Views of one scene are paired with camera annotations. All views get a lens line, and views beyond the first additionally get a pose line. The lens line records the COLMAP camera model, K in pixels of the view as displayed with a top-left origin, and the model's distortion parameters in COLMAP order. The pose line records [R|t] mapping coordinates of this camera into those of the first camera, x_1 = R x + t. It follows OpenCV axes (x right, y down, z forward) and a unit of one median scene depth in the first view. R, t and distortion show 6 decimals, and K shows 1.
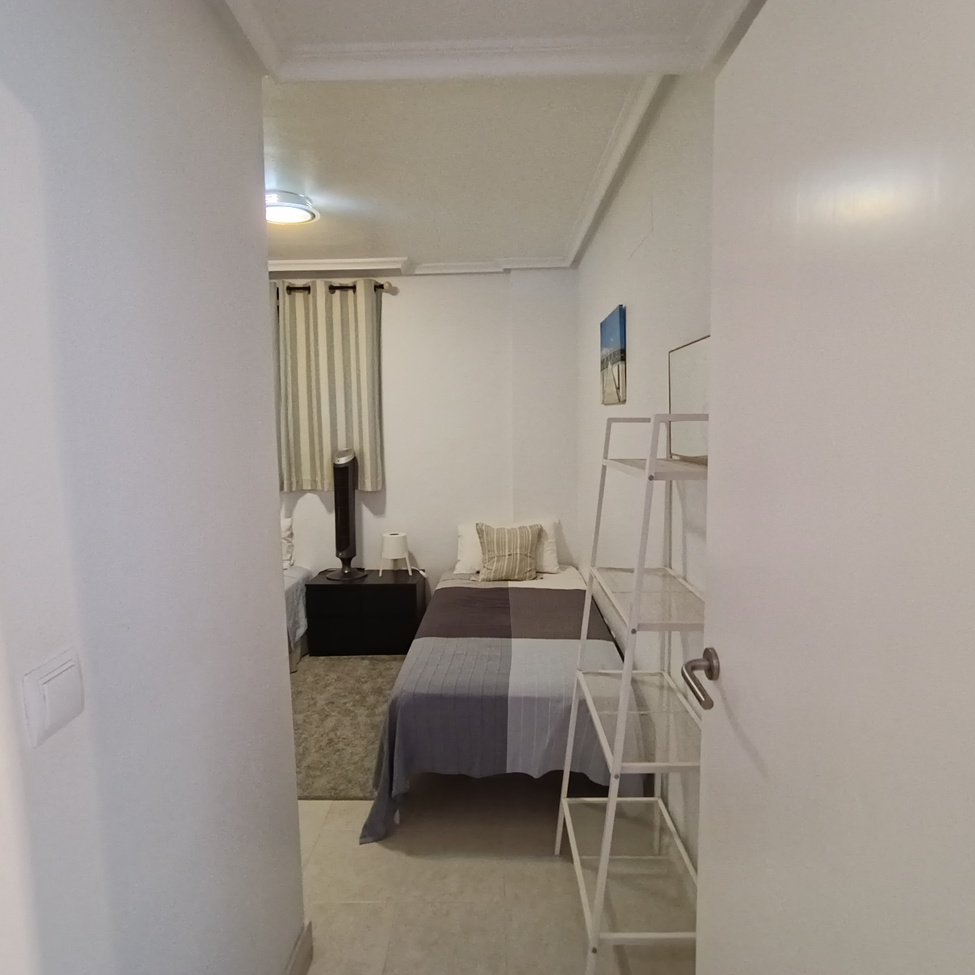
lens RADIAL K [[590.8, 0, 479.3], [0, 590.8, 483.6], [0, 0, 1]] dist [-0.036490, 0.023630]
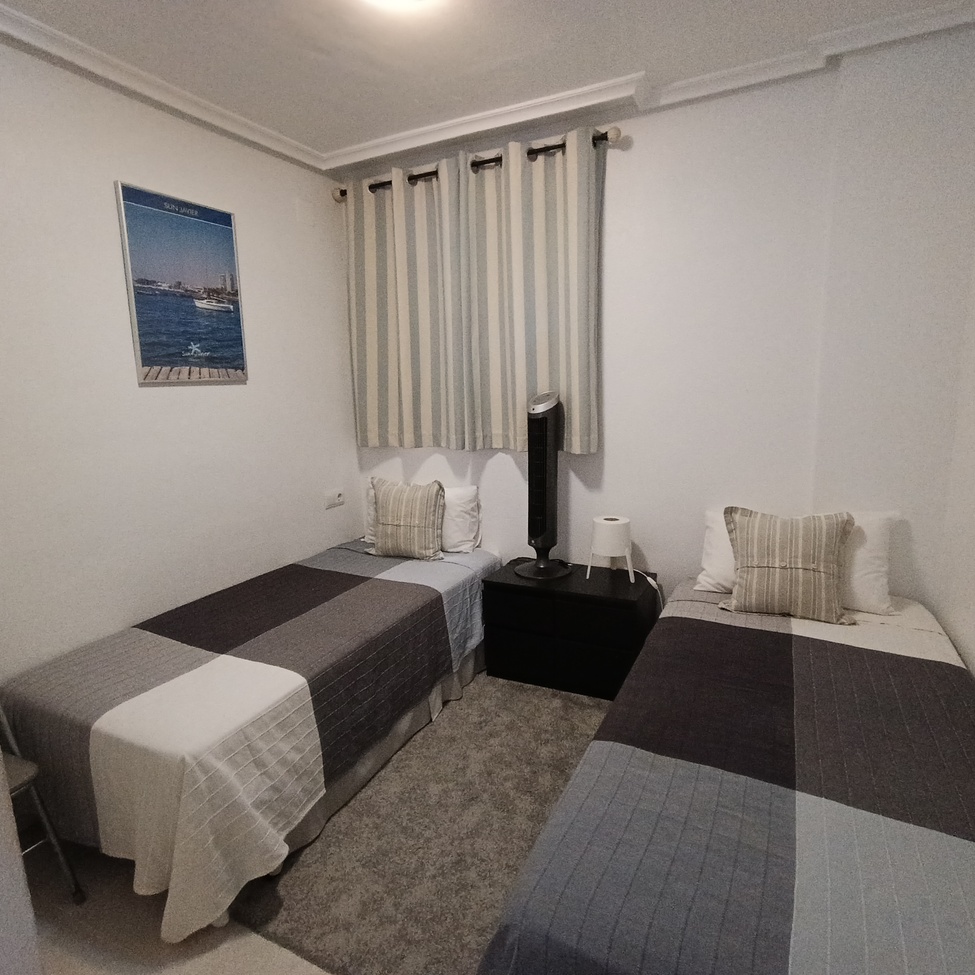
lens RADIAL K [[599.0, 0, 487.5], [0, 599.0, 487.5], [0, 0, 1]] dist [-0.039959, 0.000671]
pose [[0.910543, 0.061765, -0.408774, 0.004642], [-0.023489, 0.994909, 0.098006, -0.014332], [0.412746, -0.079637, 0.907358, 0.325239]]
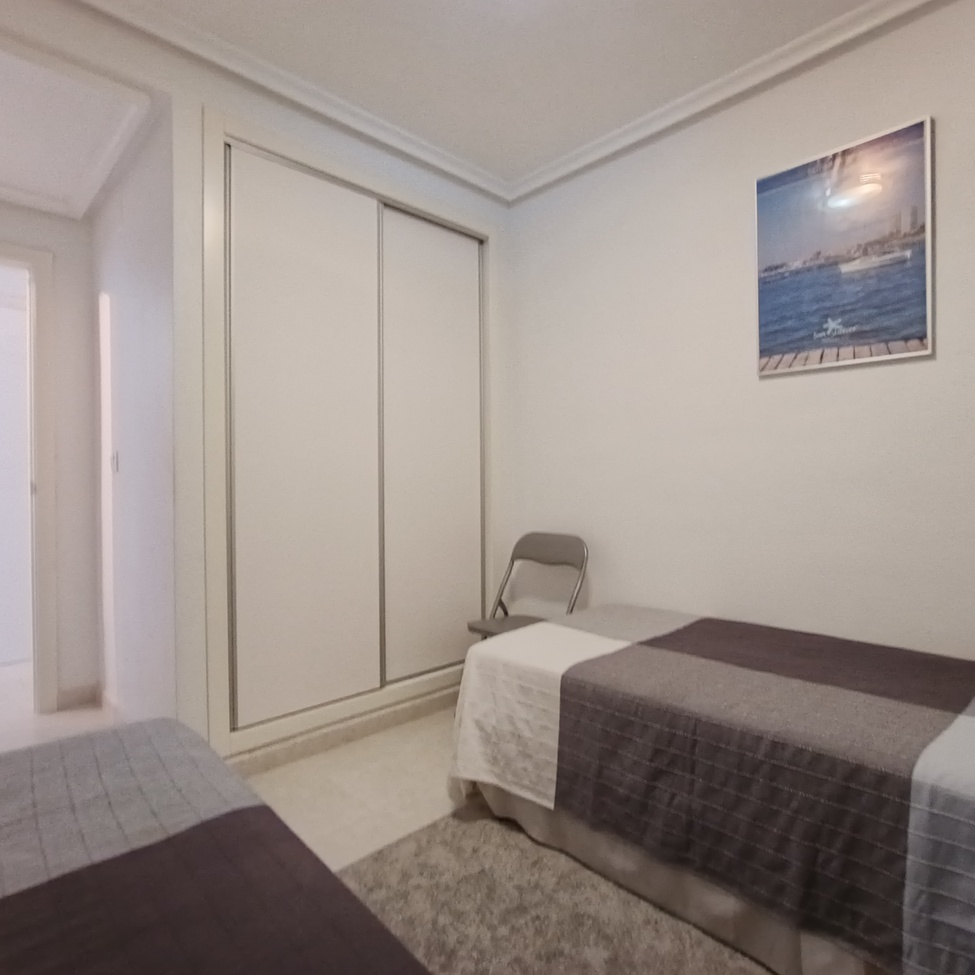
lens RADIAL K [[590.8, 0, 479.3], [0, 590.8, 483.6], [0, 0, 1]] dist [-0.036490, 0.023630]
pose [[-0.716203, 0.034806, -0.697024, 0.032199], [-0.041530, 0.994860, 0.092351, 0.009778], [0.696656, 0.095090, -0.711076, 0.941613]]
